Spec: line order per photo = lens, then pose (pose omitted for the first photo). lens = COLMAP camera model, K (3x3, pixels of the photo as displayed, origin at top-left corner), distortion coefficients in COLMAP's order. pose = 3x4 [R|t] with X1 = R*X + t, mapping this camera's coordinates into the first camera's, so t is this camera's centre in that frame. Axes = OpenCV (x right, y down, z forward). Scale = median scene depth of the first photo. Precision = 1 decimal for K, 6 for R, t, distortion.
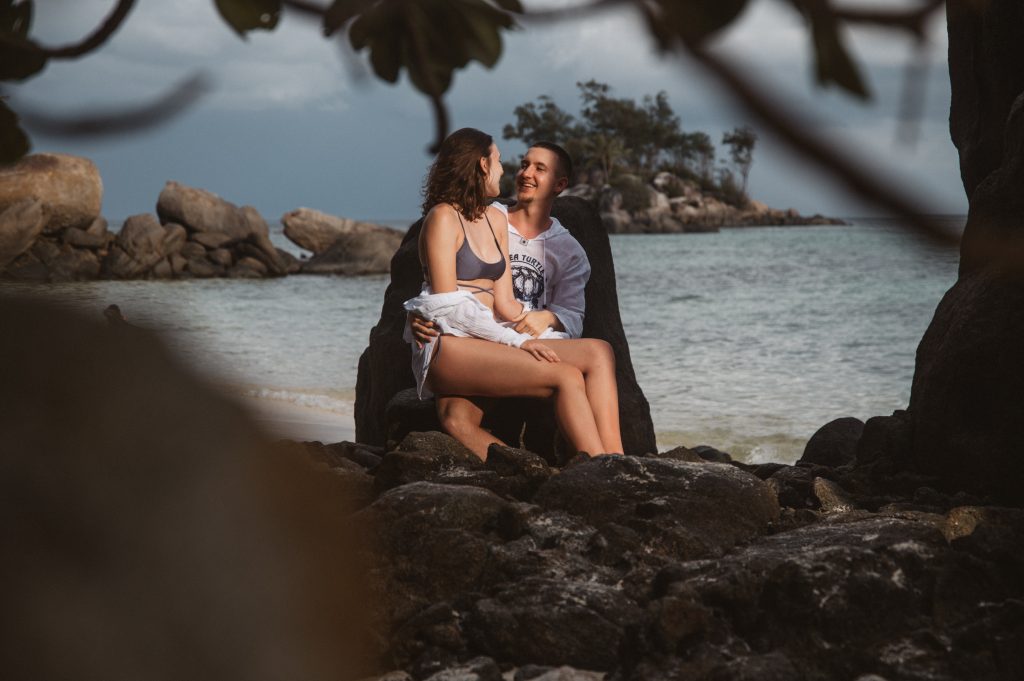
lens RADIAL K [[1991.1, 0, 527.3], [0, 1991.1, 343.2], [0, 0, 1]] dist [0.245193, 0.134464]
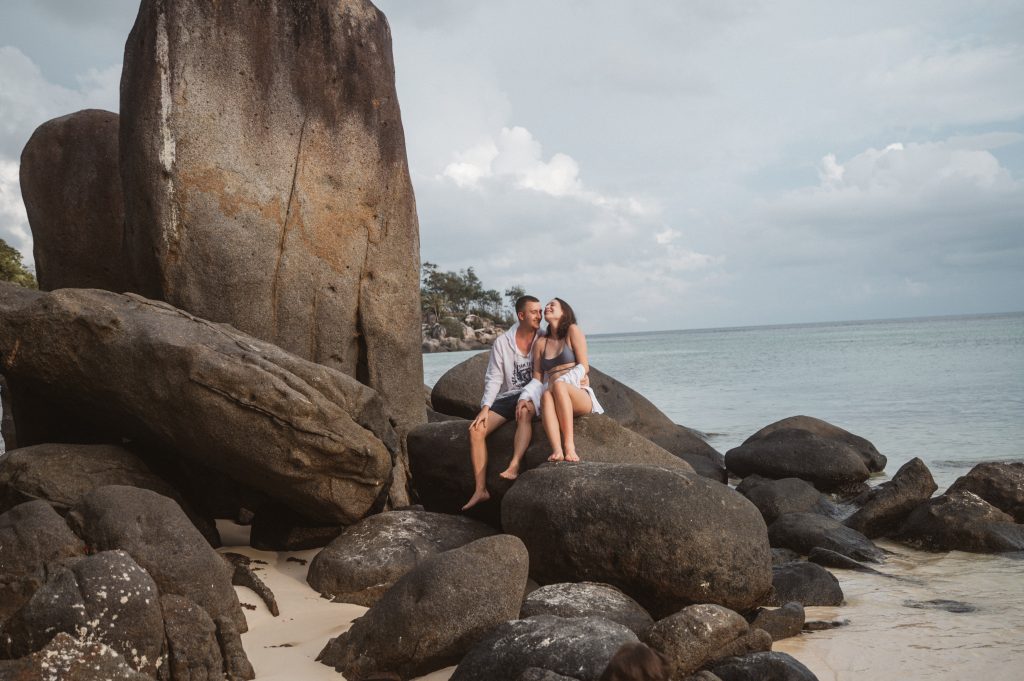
lens RADIAL K [[1481.3, 0, 512.0], [0, 1481.3, 340.5], [0, 0, 1]] dist [0.124033, 0.048321]
pose [[0.996575, -0.044582, 0.069654, 0.075054], [0.049242, 0.996559, -0.066680, 0.115627], [-0.066441, 0.069881, 0.995340, -1.316490]]
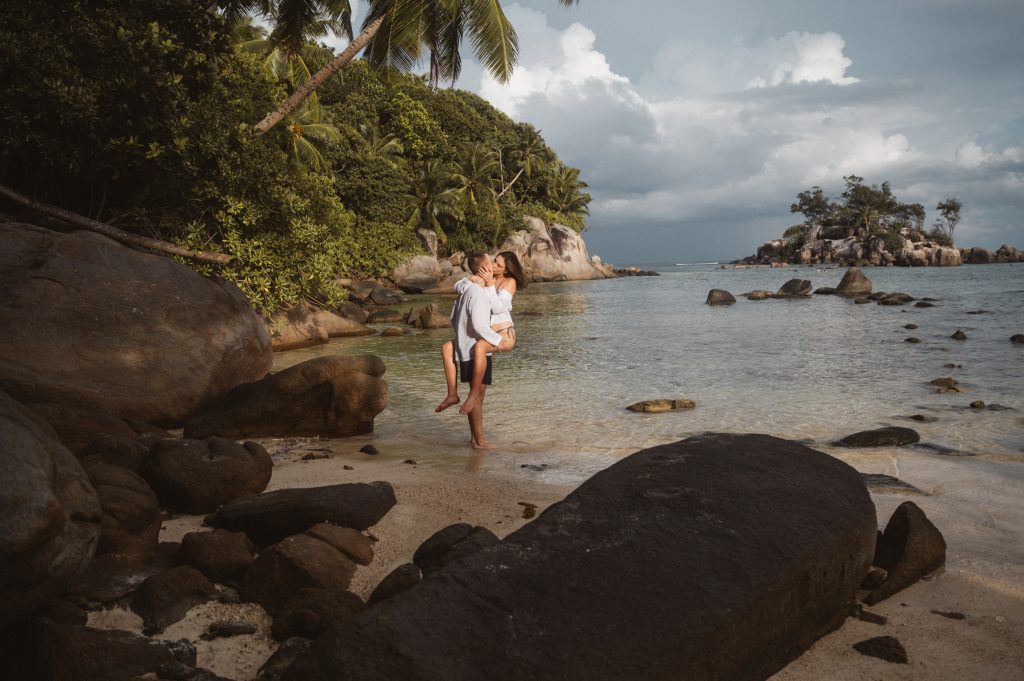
lens RADIAL K [[931.7, 0, 512.0], [0, 931.7, 340.5], [0, 0, 1]] dist [-0.042915, 0.105172]
pose [[0.980865, -0.010424, -0.194409, -0.534149], [0.014280, 0.999728, 0.018442, -0.053159], [0.194163, -0.020866, 0.980747, 0.919851]]
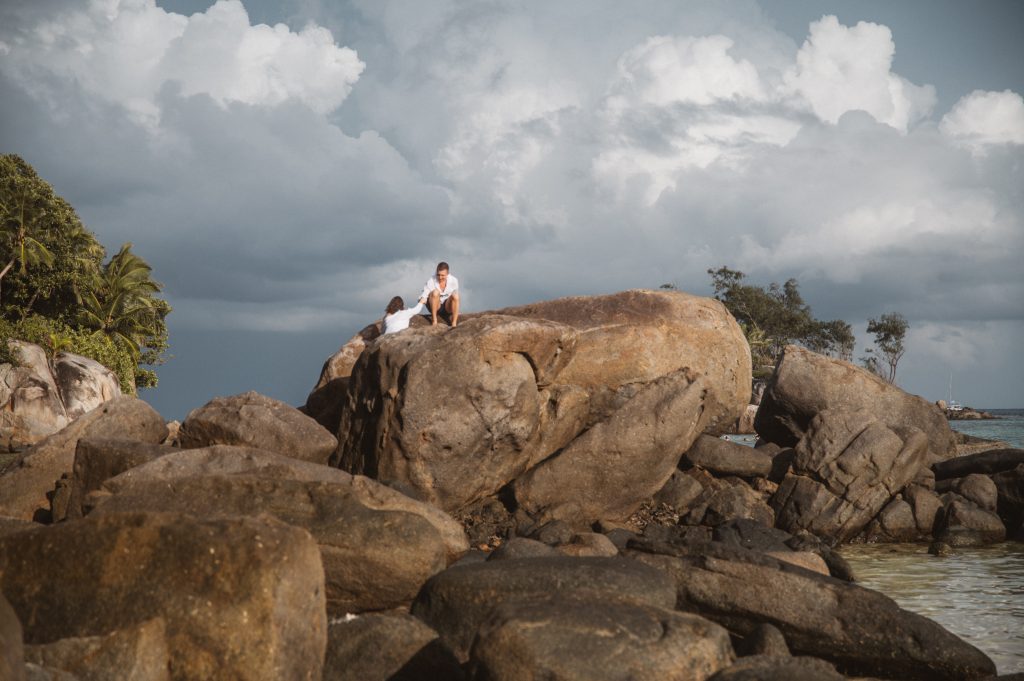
lens RADIAL K [[1916.3, 0, 512.0], [0, 1916.3, 340.5], [0, 0, 1]] dist [0.258281, -0.141545]
pose [[0.999715, -0.010096, -0.021622, -0.260974], [0.007871, 0.994894, -0.100621, -0.033233], [0.022528, 0.100423, 0.994690, 0.523934]]
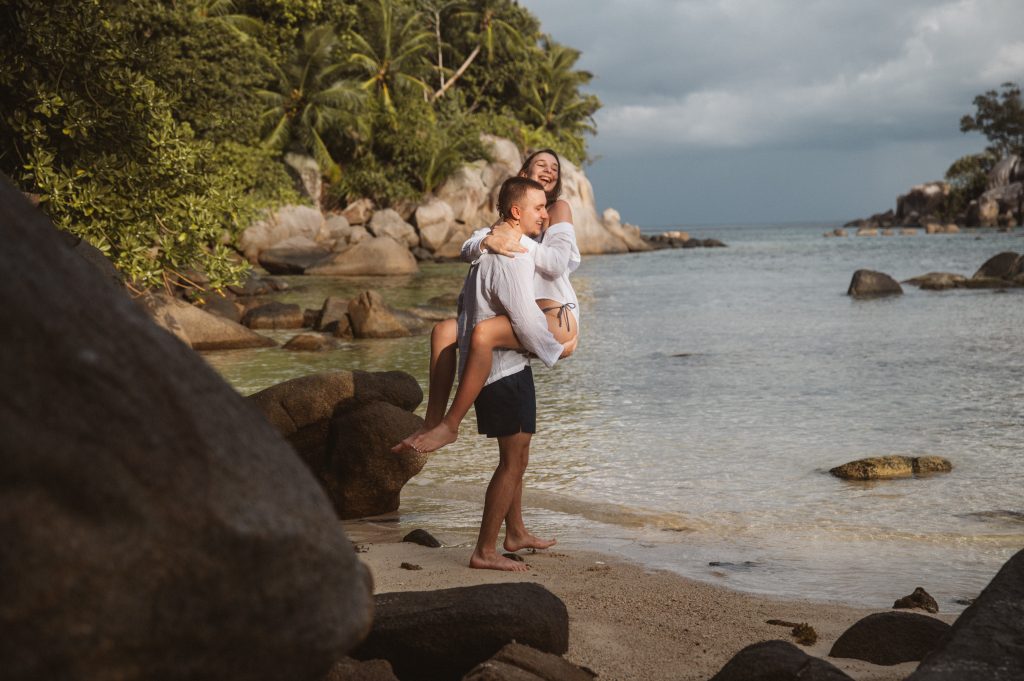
lens RADIAL K [[1718.9, 0, 512.0], [0, 1718.9, 340.5], [0, 0, 1]] dist [0.211154, 0.003637]
pose [[0.988631, -0.006341, -0.150231, -0.553564], [0.007025, 0.999967, 0.004017, -0.051654], [0.150201, -0.005027, 0.988643, 0.908635]]
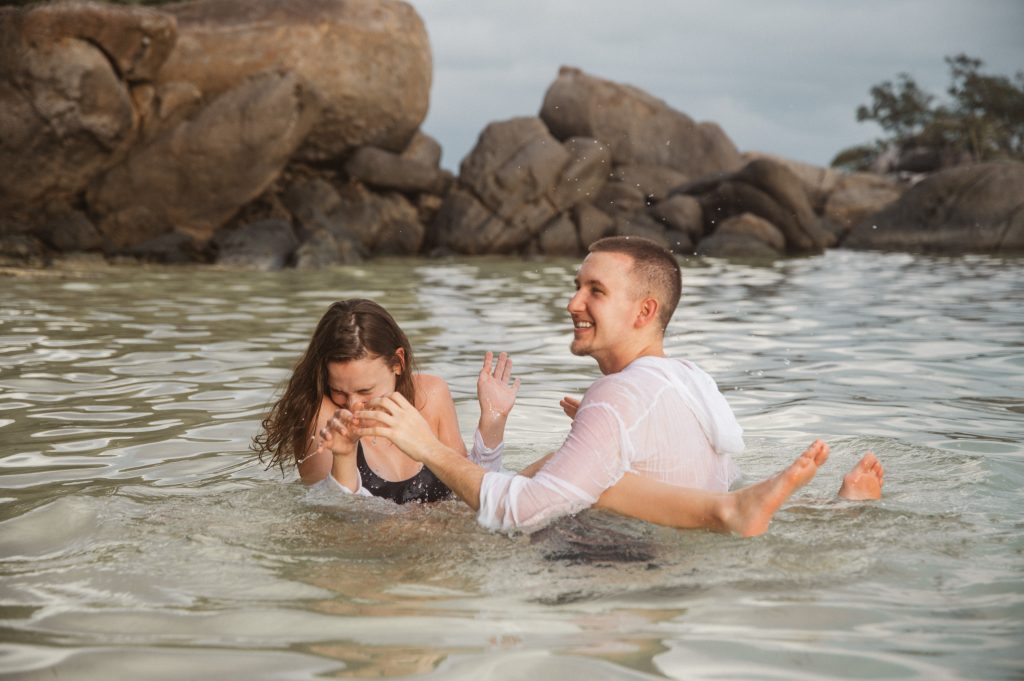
lens RADIAL K [[1867.8, 0, 512.0], [0, 1867.8, 340.5], [0, 0, 1]] dist [0.212019, 0.236090]
pose [[0.985698, 0.018606, -0.167490, -0.120634], [-0.017695, 0.999819, 0.006932, -0.016917], [0.167589, -0.003869, 0.985849, 0.582928]]
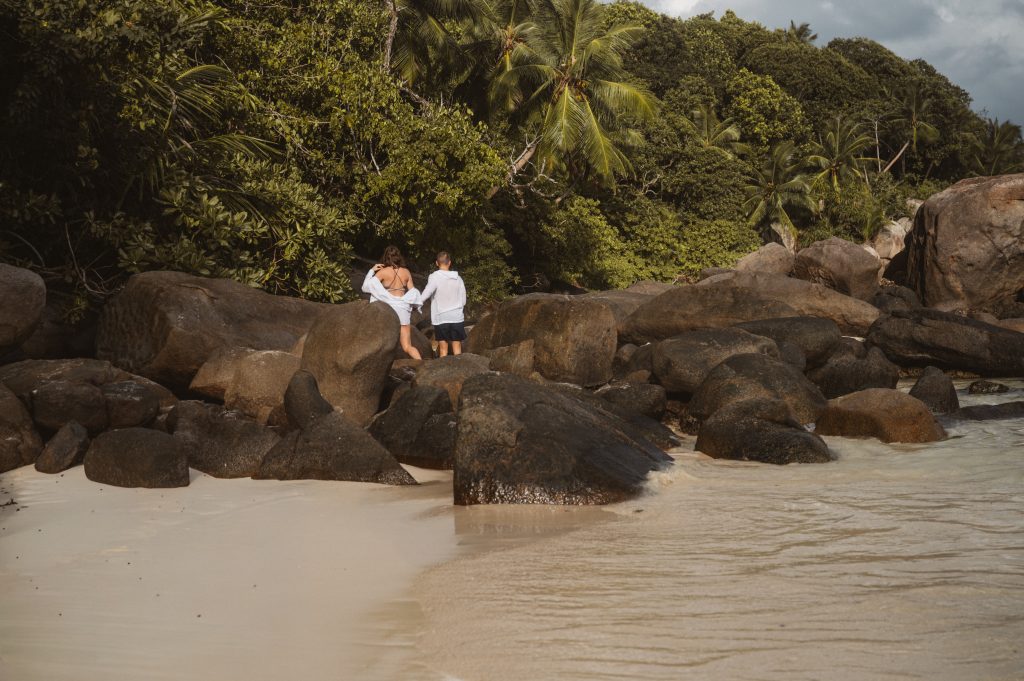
lens RADIAL K [[1481.3, 0, 512.0], [0, 1481.3, 340.5], [0, 0, 1]] dist [0.124033, 0.048321]
pose [[0.837054, -0.028460, -0.546380, -0.139519], [0.024420, 0.999594, -0.014655, -0.023060], [0.546576, -0.001076, 0.837409, 0.432905]]
